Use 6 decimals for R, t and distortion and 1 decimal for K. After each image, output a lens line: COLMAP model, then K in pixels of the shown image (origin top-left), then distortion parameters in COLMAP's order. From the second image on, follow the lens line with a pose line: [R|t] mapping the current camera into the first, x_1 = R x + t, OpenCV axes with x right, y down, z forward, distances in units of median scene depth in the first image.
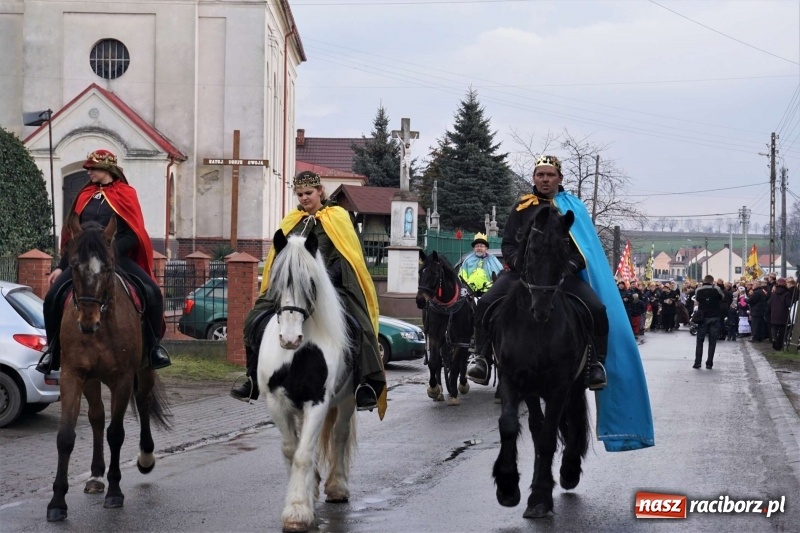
lens RADIAL K [[1874.3, 0, 379.4], [0, 1874.3, 265.8], [0, 0, 1]] dist [-0.007641, 0.880654]
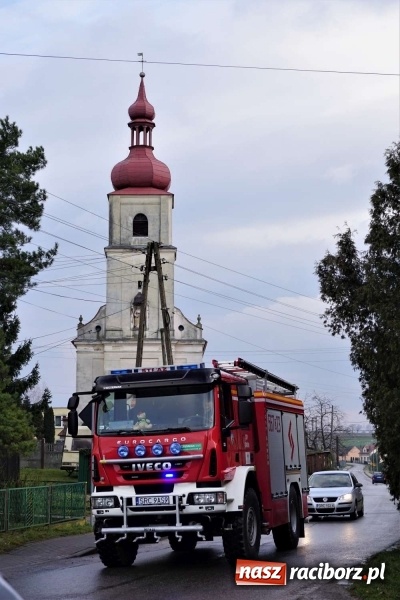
lens RADIAL K [[1260.0, 0, 200.0], [0, 1260.0, 300.0], [0, 0, 1]] dist [0.005191, 0.155208]
pose [[0.999253, -0.014774, 0.035718, -0.082520], [0.019060, 0.992248, -0.122802, -0.005321], [-0.033627, 0.123391, 0.991788, -0.422099]]
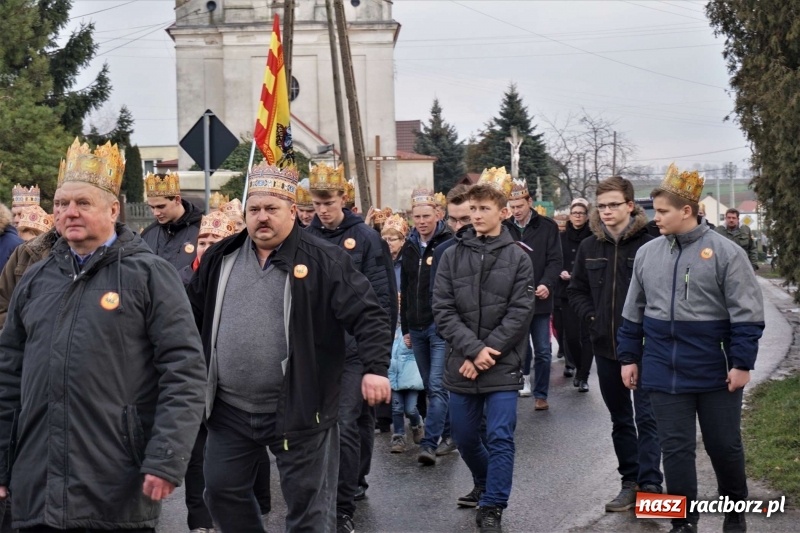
lens RADIAL K [[2092.7, 0, 400.0], [0, 2092.7, 266.5], [0, 0, 1]] dist [-0.024953, 1.072996]
pose [[0.998334, -0.042366, 0.039182, -0.084440], [0.041591, 0.998927, 0.020372, -0.003863], [-0.040003, -0.018708, 0.999024, -0.382957]]
